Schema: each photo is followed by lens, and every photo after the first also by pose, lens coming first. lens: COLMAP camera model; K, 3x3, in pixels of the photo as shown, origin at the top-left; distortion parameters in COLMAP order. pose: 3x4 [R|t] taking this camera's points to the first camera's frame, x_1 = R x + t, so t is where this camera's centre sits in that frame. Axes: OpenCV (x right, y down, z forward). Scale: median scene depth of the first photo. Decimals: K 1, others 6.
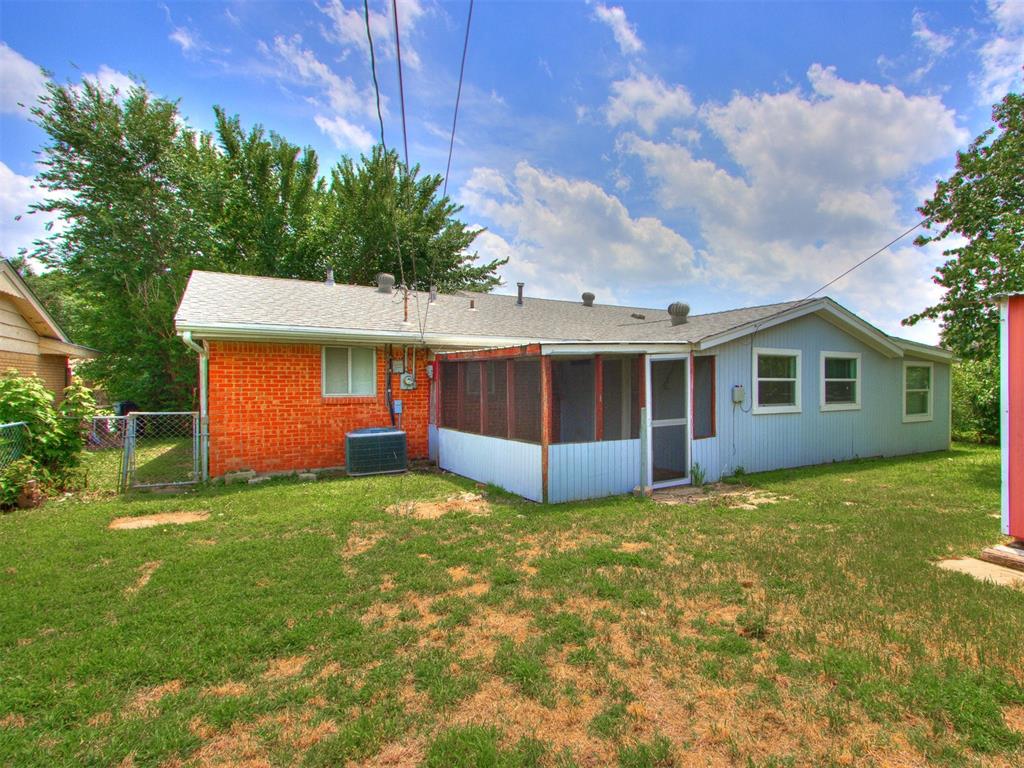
lens RADIAL K [[543.1, 0, 553.9], [0, 543.1, 388.0], [0, 0, 1]] dist [0.011832, 0.000783]
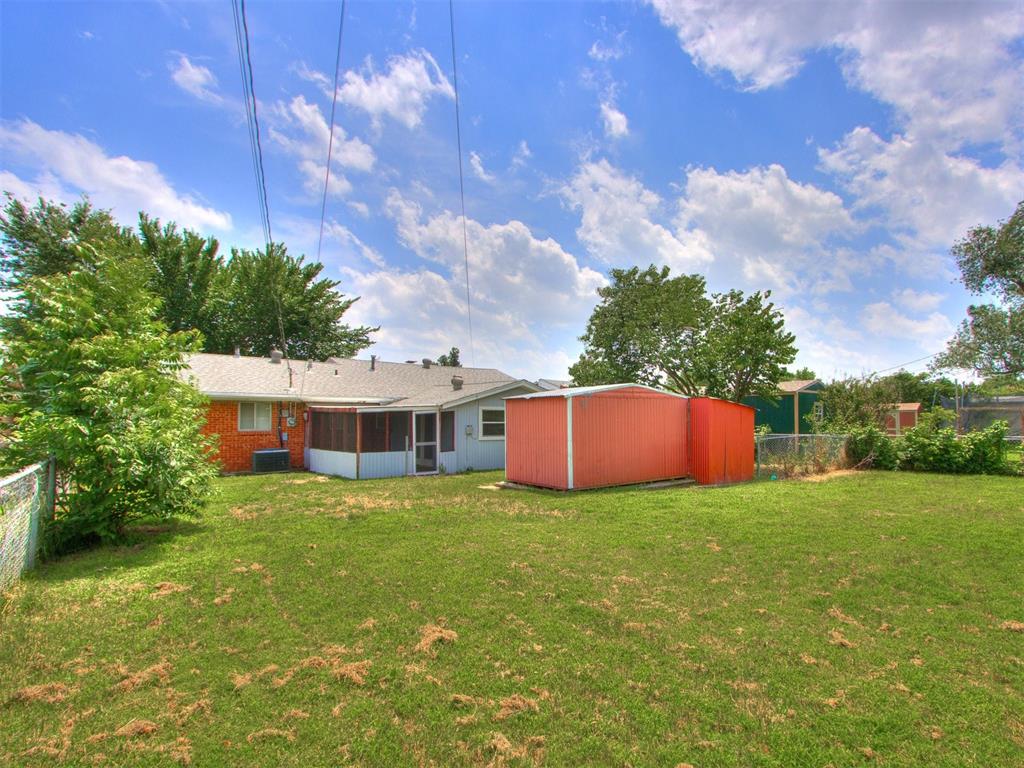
lens RADIAL K [[543.1, 0, 553.9], [0, 543.1, 388.0], [0, 0, 1]] dist [0.011832, 0.000783]
pose [[0.980947, 0.017985, 0.193440, 0.232127], [-0.005662, 0.997929, -0.064073, -0.015278], [-0.194192, 0.061757, 0.979018, -0.938062]]
